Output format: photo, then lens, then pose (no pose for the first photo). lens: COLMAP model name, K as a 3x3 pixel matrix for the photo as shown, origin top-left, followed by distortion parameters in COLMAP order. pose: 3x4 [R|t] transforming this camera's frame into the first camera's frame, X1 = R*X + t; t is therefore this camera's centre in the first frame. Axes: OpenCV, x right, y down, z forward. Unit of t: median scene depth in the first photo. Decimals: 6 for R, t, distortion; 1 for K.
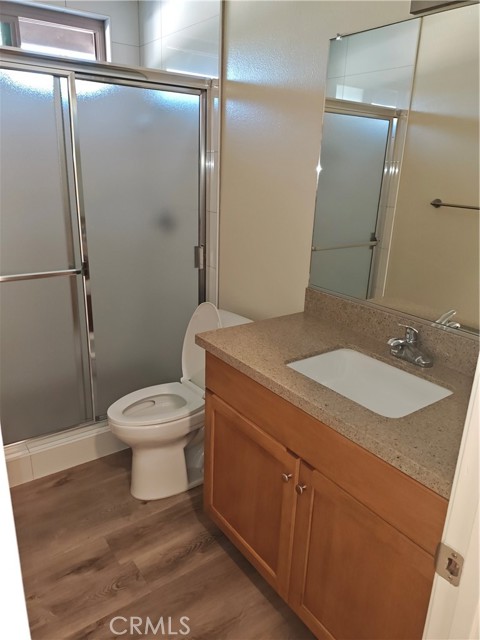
lens RADIAL K [[469.0, 0, 247.6], [0, 469.0, 326.9], [0, 0, 1]] dist [0.096889, -0.079700]
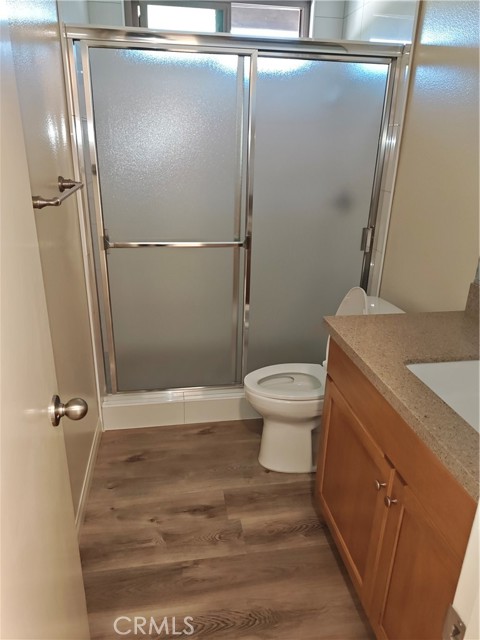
lens RADIAL K [[469.0, 0, 247.6], [0, 469.0, 326.9], [0, 0, 1]] dist [0.096889, -0.079700]
pose [[0.900786, 0.155693, -0.405394, 0.116684], [-0.141226, 0.987804, 0.065566, -0.004609], [0.410657, -0.001808, 0.911788, 0.040542]]
